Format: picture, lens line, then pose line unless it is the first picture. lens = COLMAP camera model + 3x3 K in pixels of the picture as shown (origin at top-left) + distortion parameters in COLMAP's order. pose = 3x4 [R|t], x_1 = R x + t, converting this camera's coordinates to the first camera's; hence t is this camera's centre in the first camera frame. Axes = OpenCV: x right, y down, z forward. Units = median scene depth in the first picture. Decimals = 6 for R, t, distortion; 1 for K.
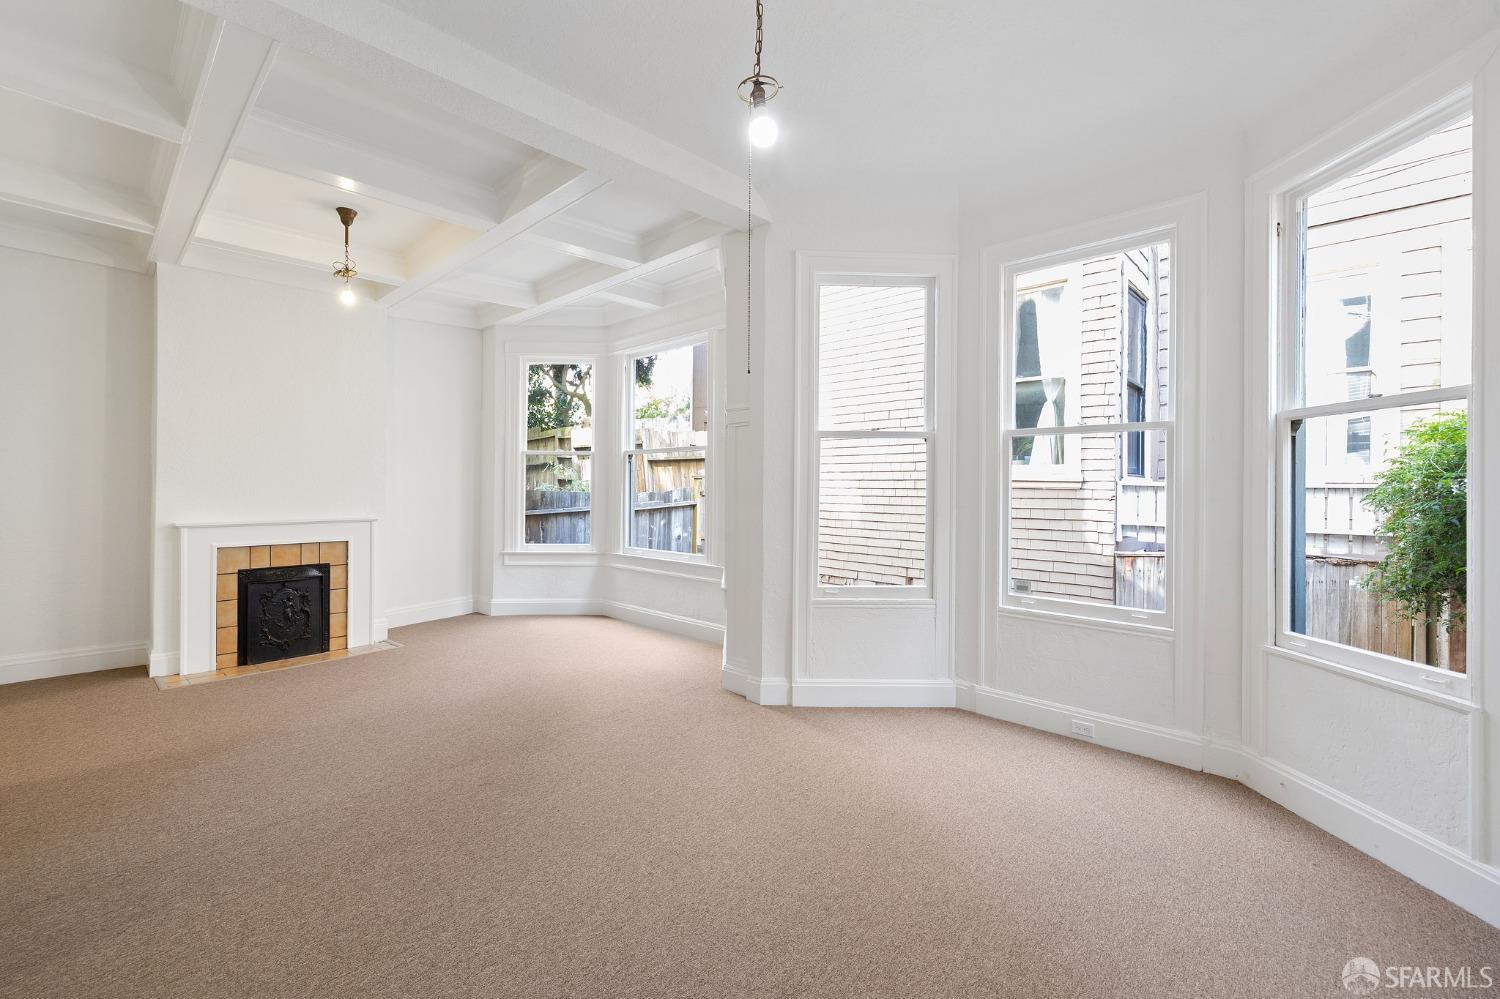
lens RADIAL K [[633.2, 0, 741.7], [0, 633.2, 491.2], [0, 0, 1]] dist [-0.000311, 0.000020]
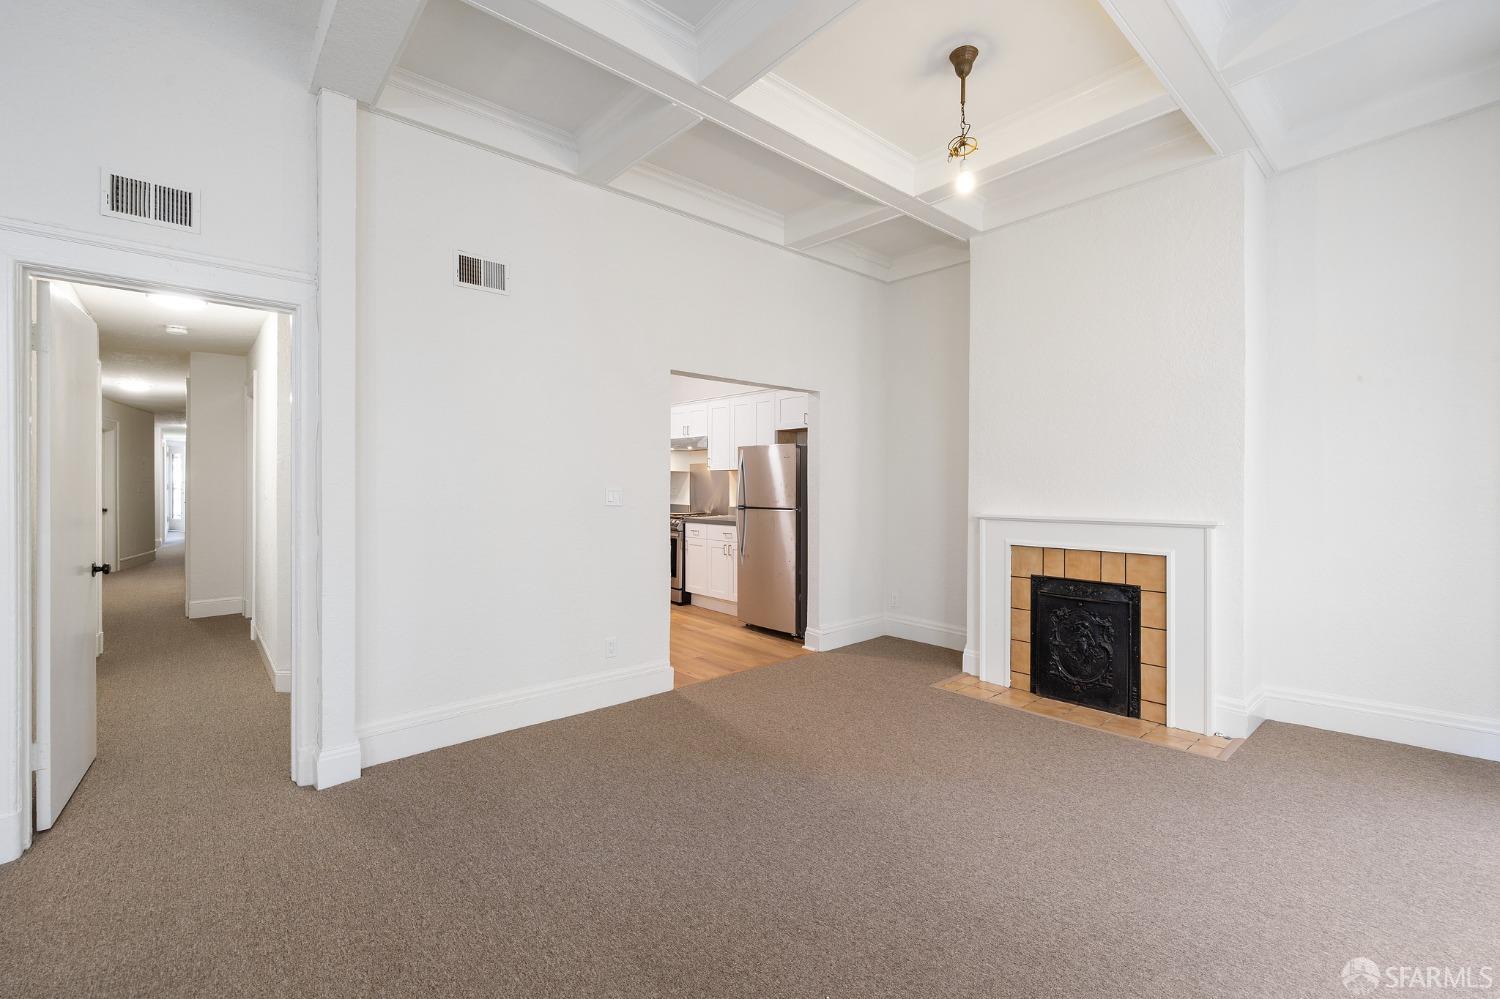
lens RADIAL K [[633.2, 0, 747.2], [0, 633.2, 488.5], [0, 0, 1]] dist [-0.000311, 0.000020]
pose [[-0.094421, -0.000107, -0.995532, 0.049254], [-0.006668, 0.999978, 0.000525, 0.013426], [0.995510, 0.006688, -0.094419, 0.649441]]
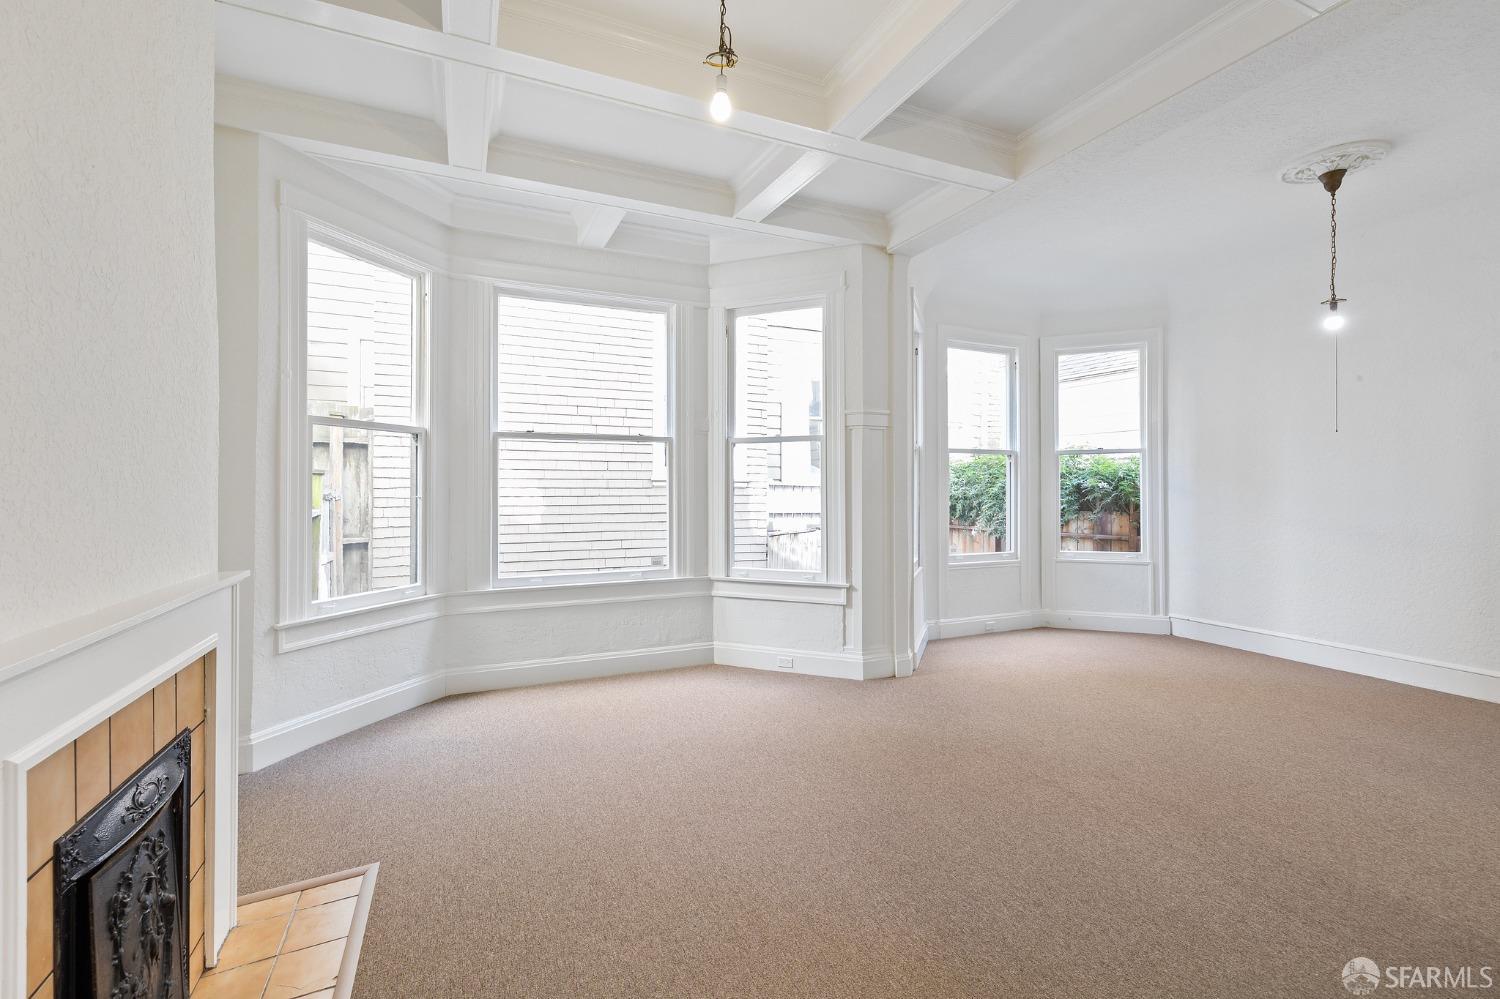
lens RADIAL K [[633.2, 0, 740.6], [0, 633.2, 491.0], [0, 0, 1]] dist [-0.000311, 0.000020]
pose [[0.383220, -0.008550, 0.923618, -0.833402], [0.009279, 0.999942, 0.005406, -0.004374], [-0.923611, 0.006499, 0.383277, 0.615942]]
